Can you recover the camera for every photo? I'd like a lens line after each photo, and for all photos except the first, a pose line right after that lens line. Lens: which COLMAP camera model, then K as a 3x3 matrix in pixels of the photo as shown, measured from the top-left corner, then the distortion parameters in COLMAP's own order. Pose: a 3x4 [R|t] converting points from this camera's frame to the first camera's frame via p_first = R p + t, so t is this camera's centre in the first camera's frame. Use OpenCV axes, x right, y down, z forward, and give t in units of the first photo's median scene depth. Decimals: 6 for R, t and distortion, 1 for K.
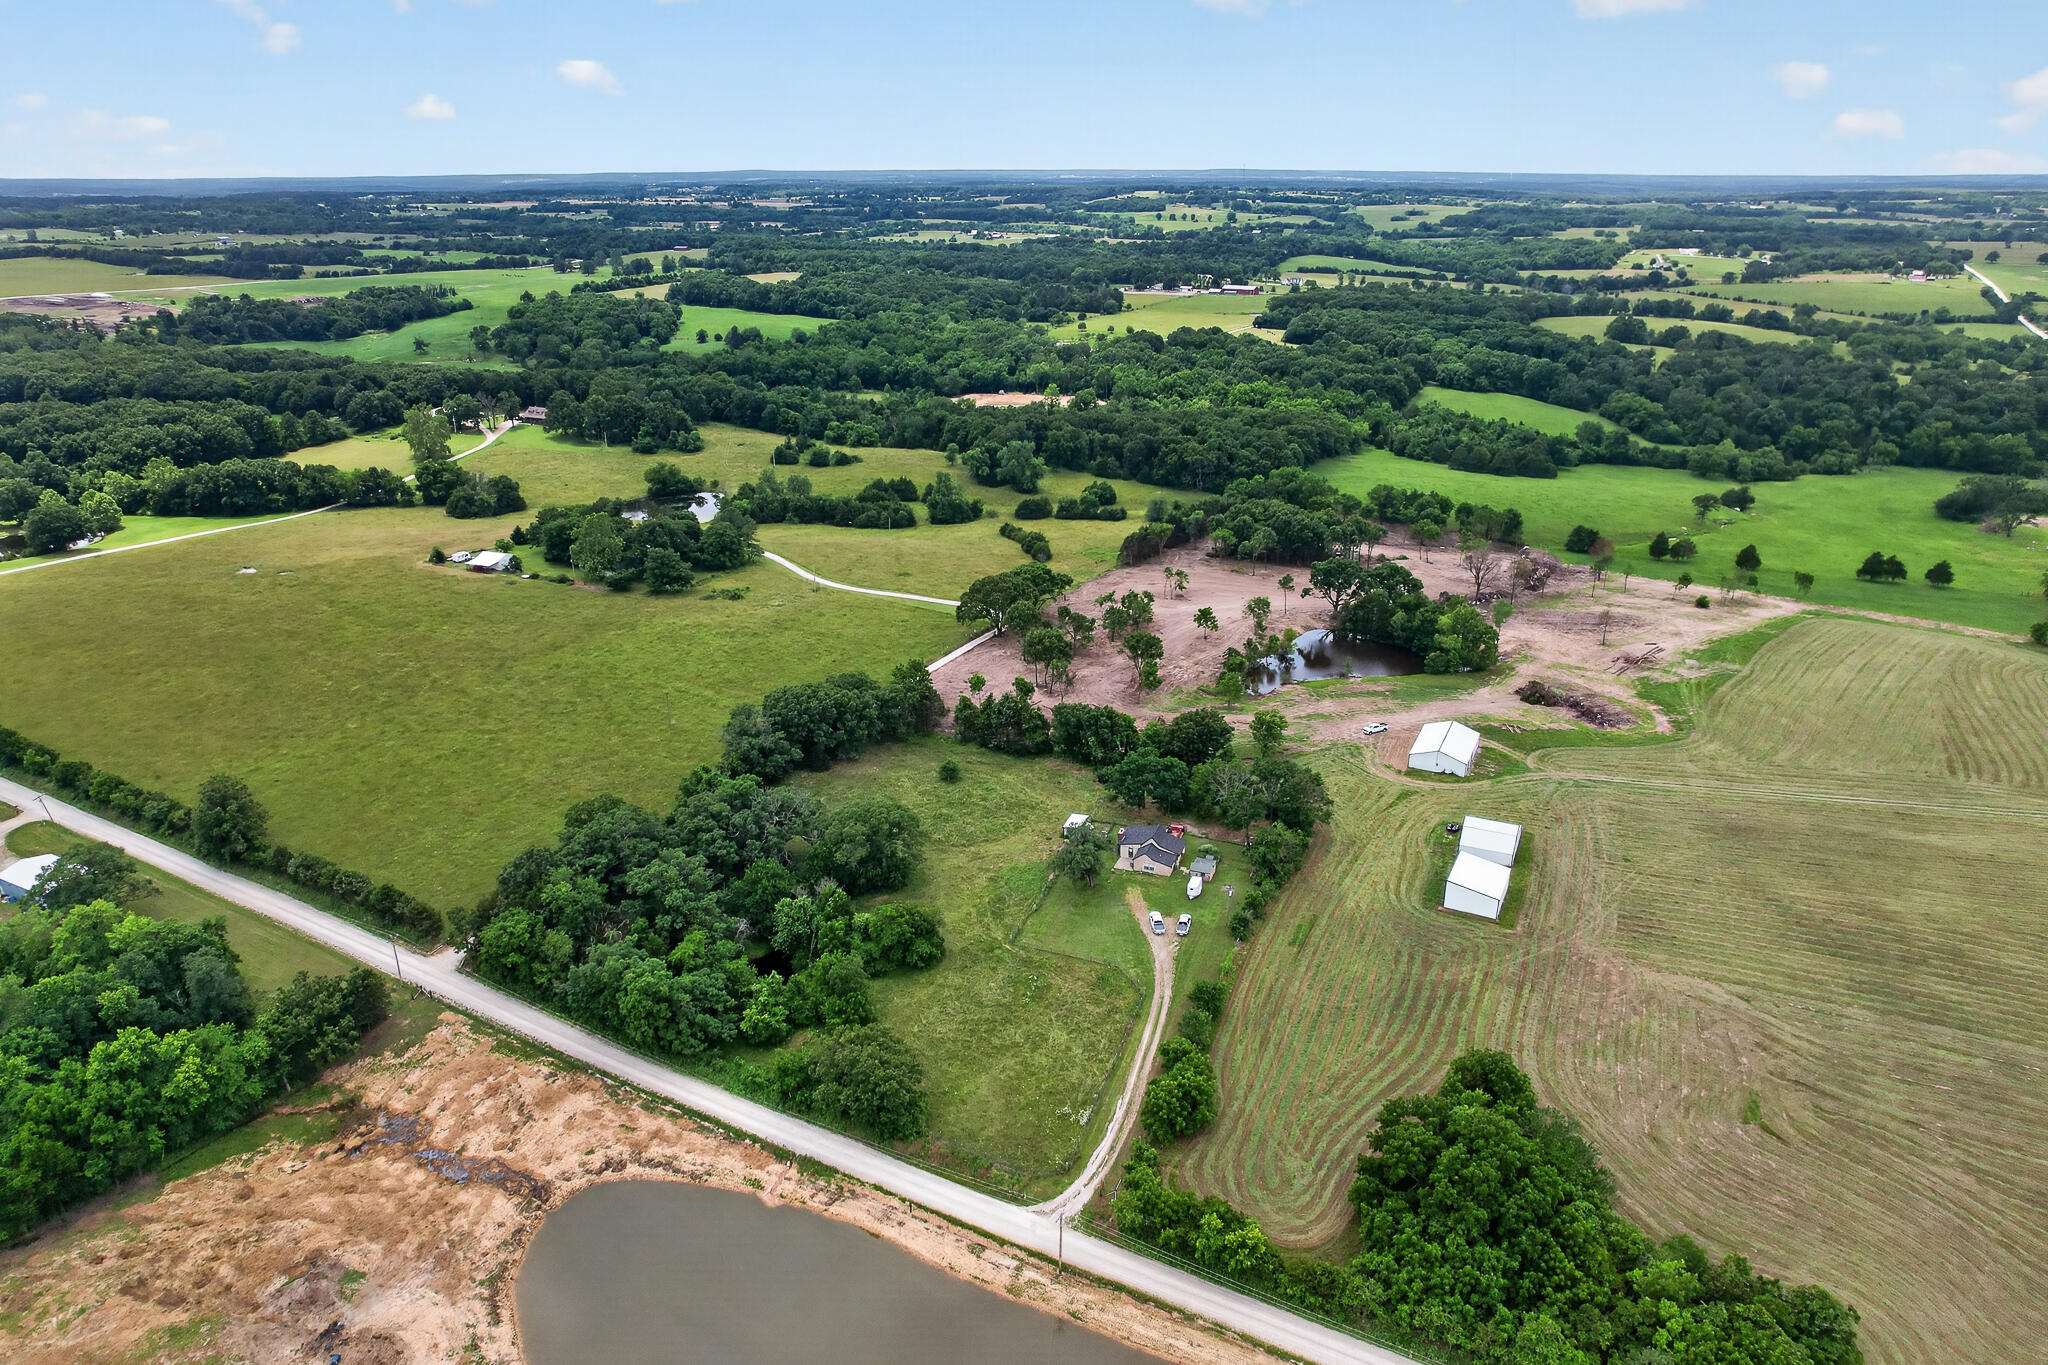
lens RADIAL K [[1316.5, 0, 1030.2], [0, 1316.5, 675.0], [0, 0, 1]] dist [-0.074665, 0.069791]
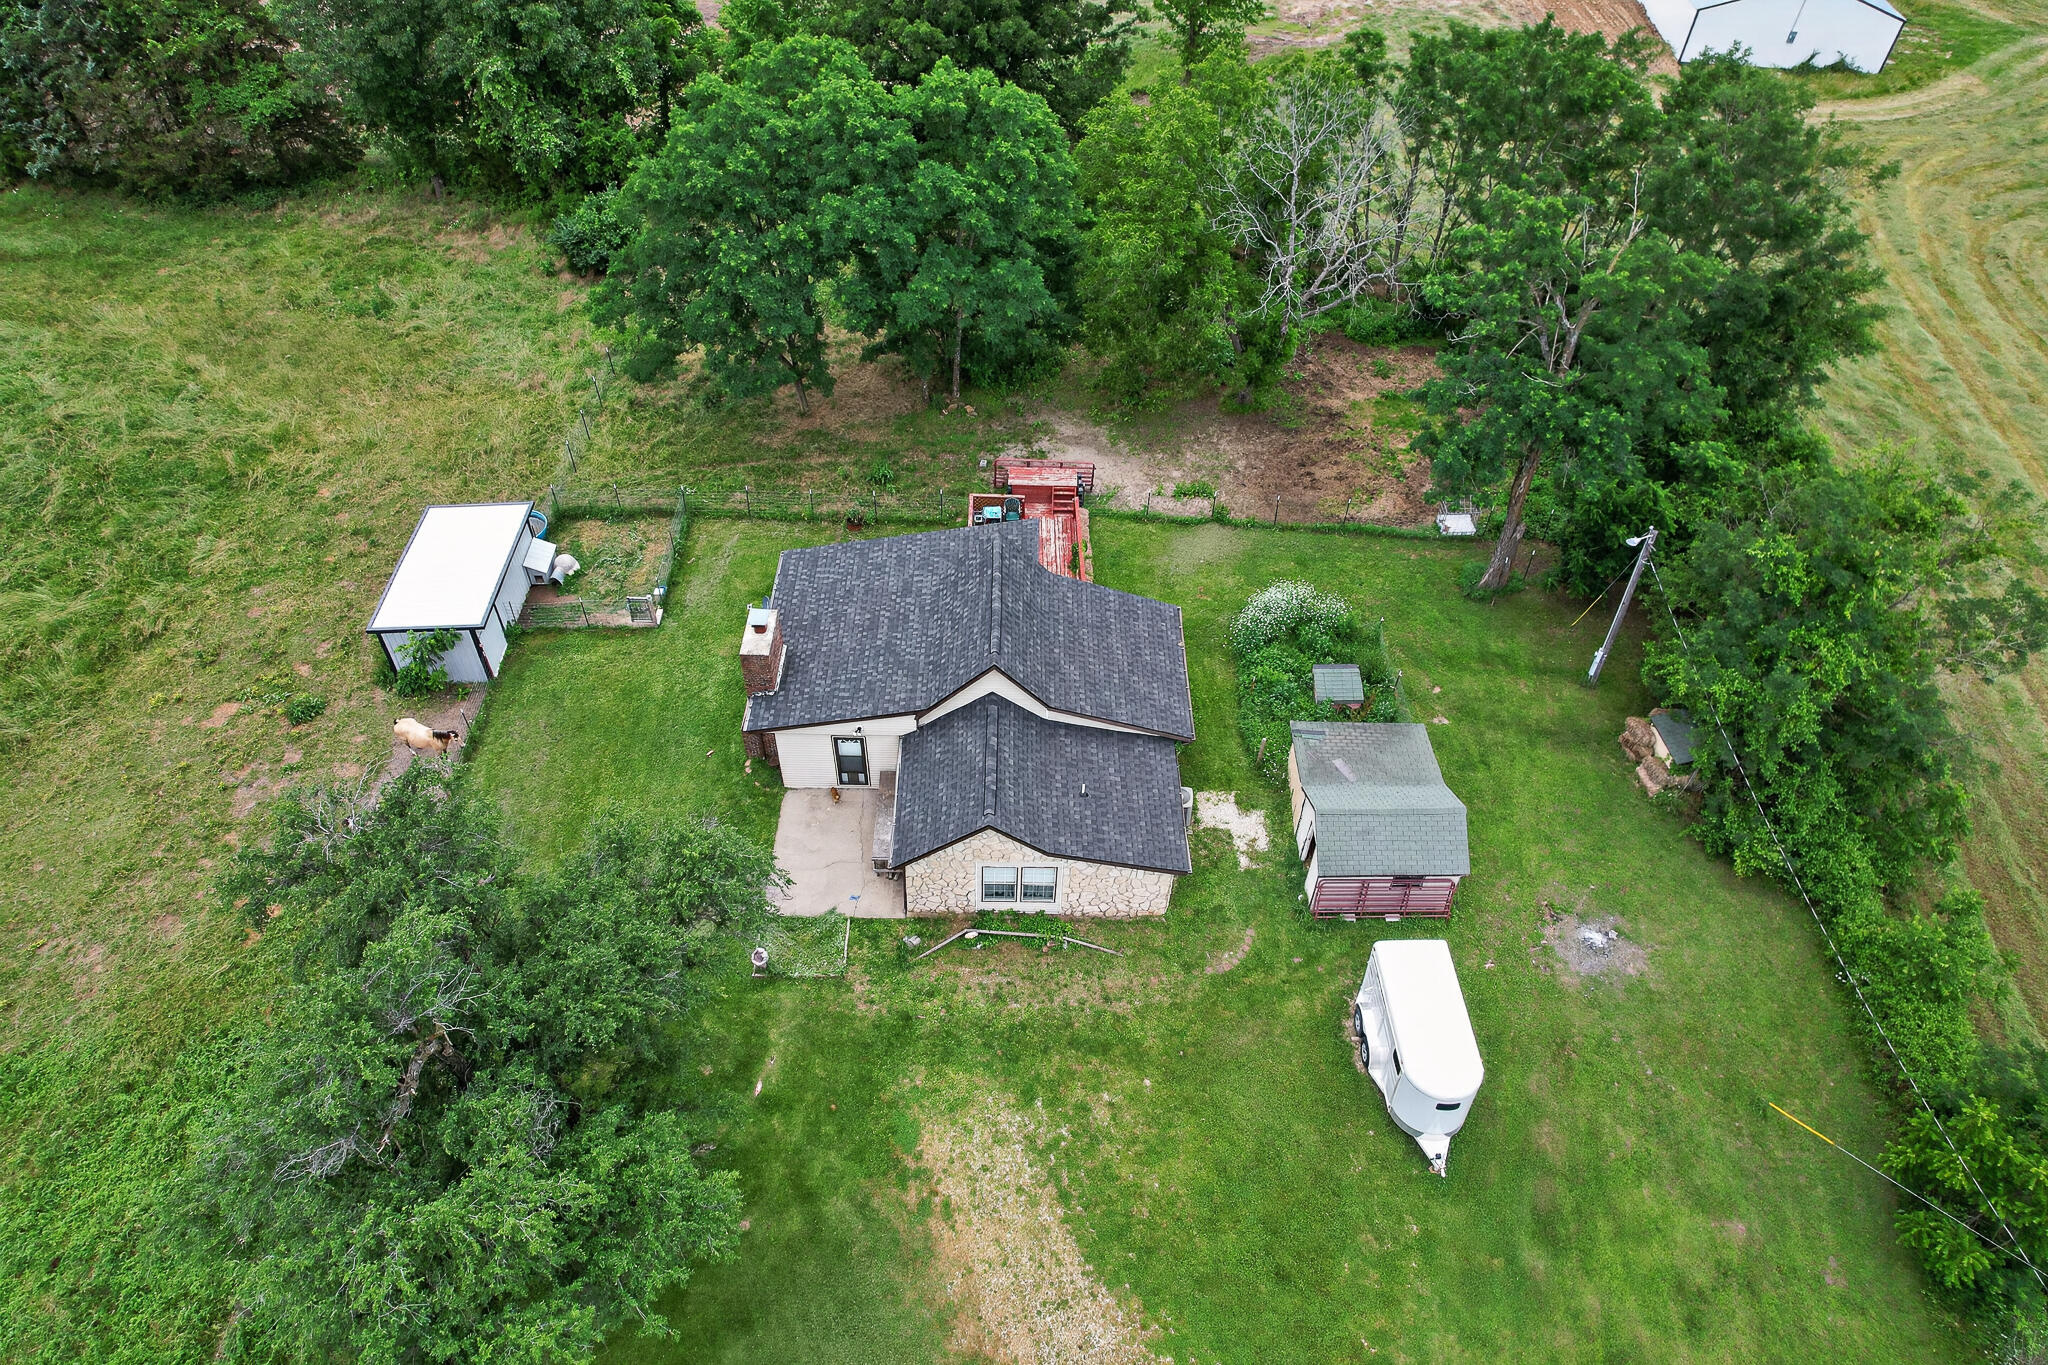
lens RADIAL K [[1316.5, 0, 1030.2], [0, 1316.5, 675.0], [0, 0, 1]] dist [-0.074665, 0.069791]
pose [[0.936708, -0.231650, 0.262519, 0.053095], [0.103340, 0.899342, 0.424858, 0.059205], [-0.334512, -0.370839, 0.866360, 0.785619]]
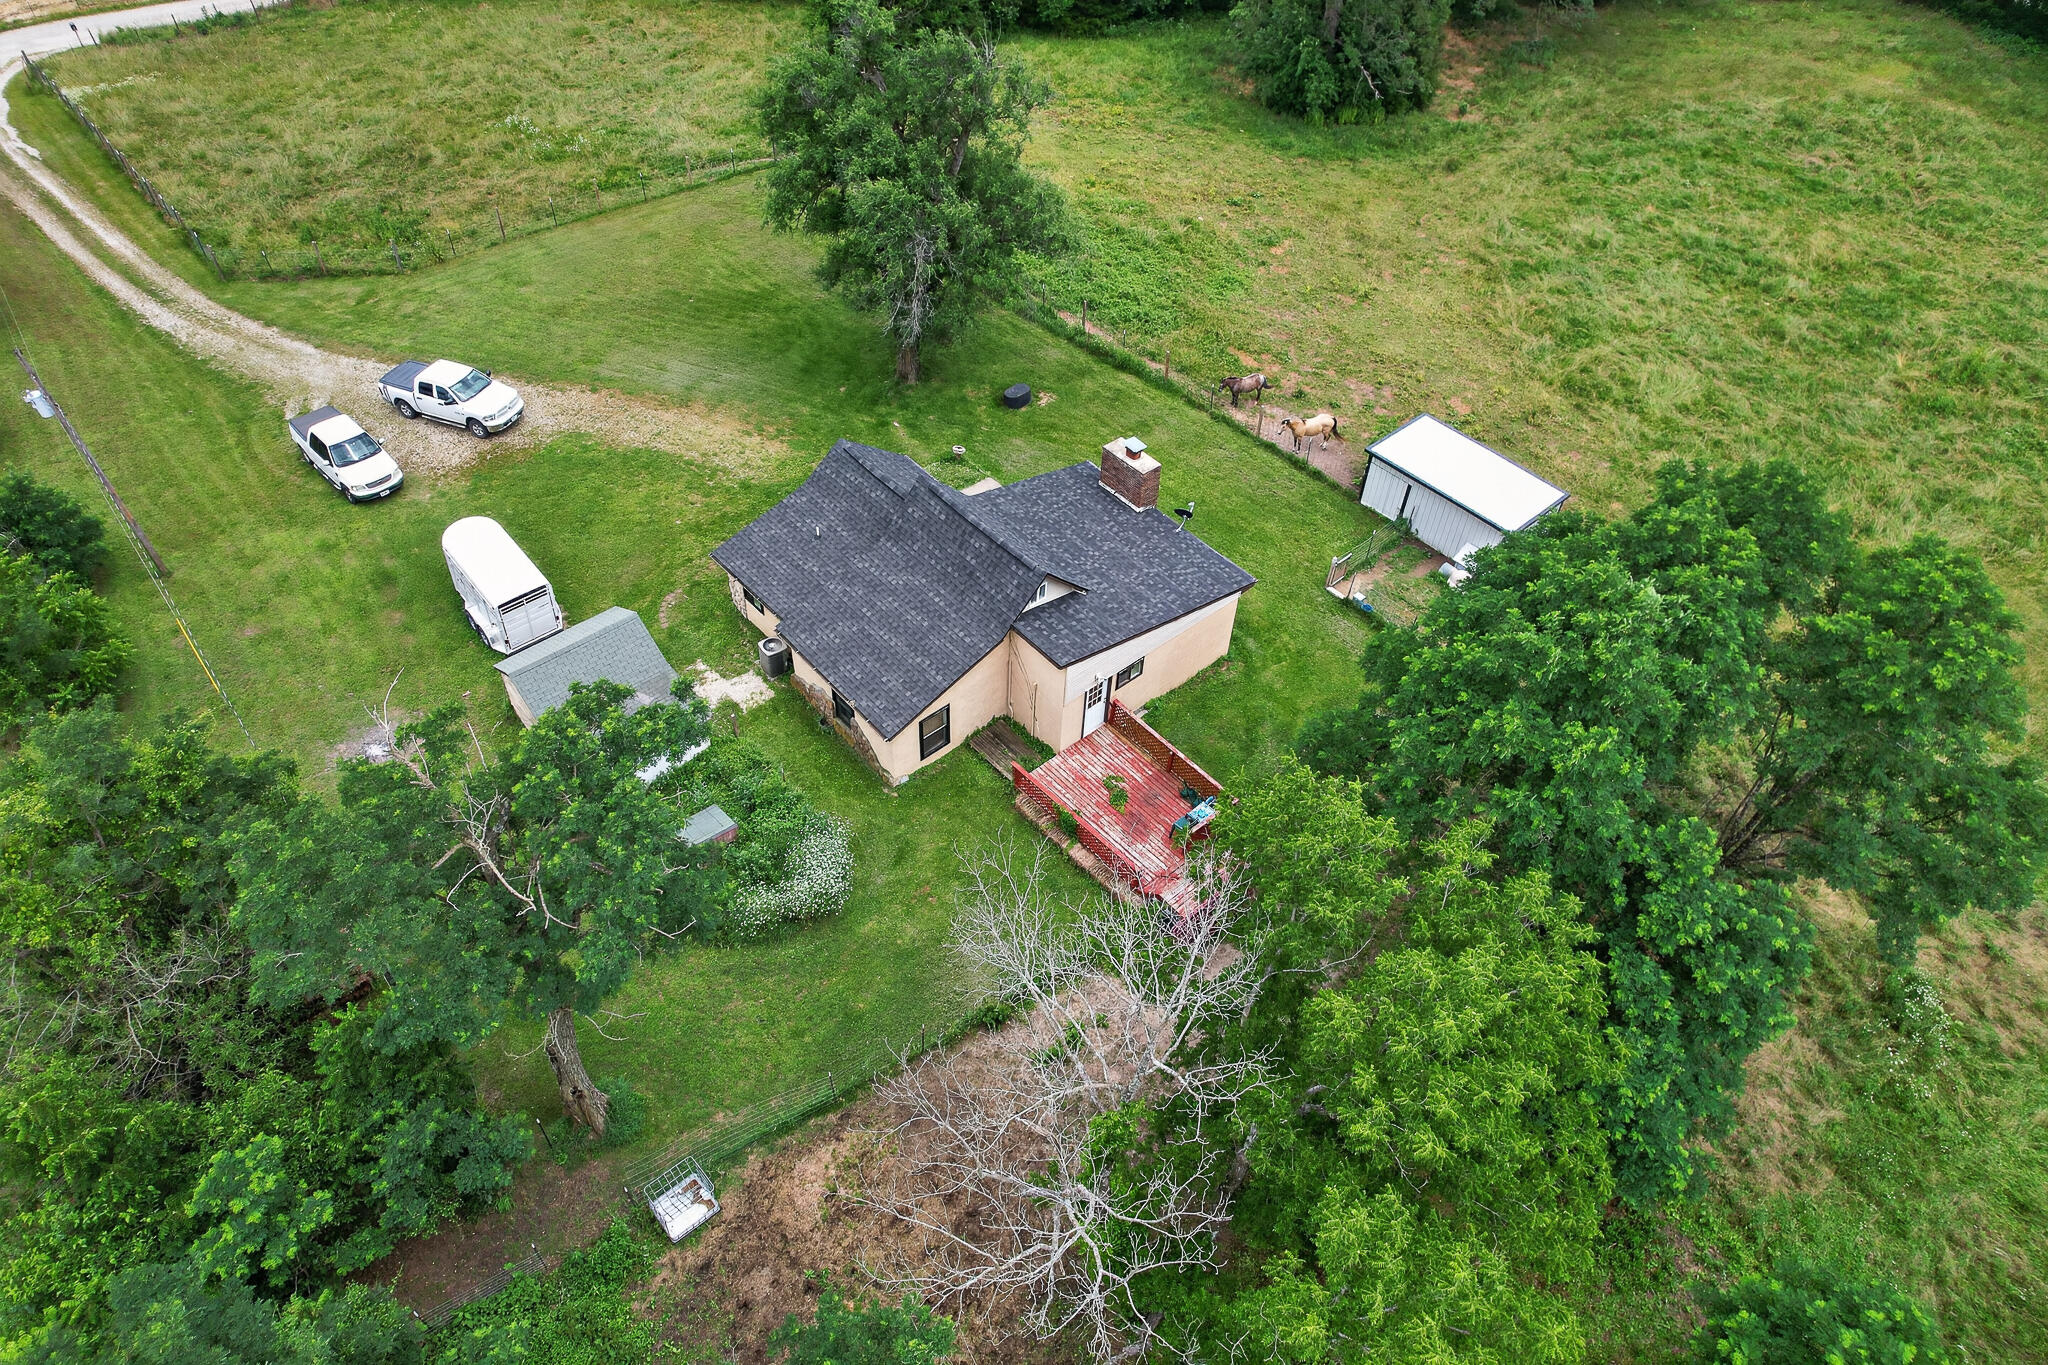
lens RADIAL K [[1316.5, 0, 1030.2], [0, 1316.5, 675.0], [0, 0, 1]] dist [-0.074665, 0.069791]
pose [[-0.476808, 0.628707, -0.614314, 0.176740], [-0.343817, 0.509799, 0.788603, 0.007063], [0.808977, 0.587224, -0.026916, 0.920499]]
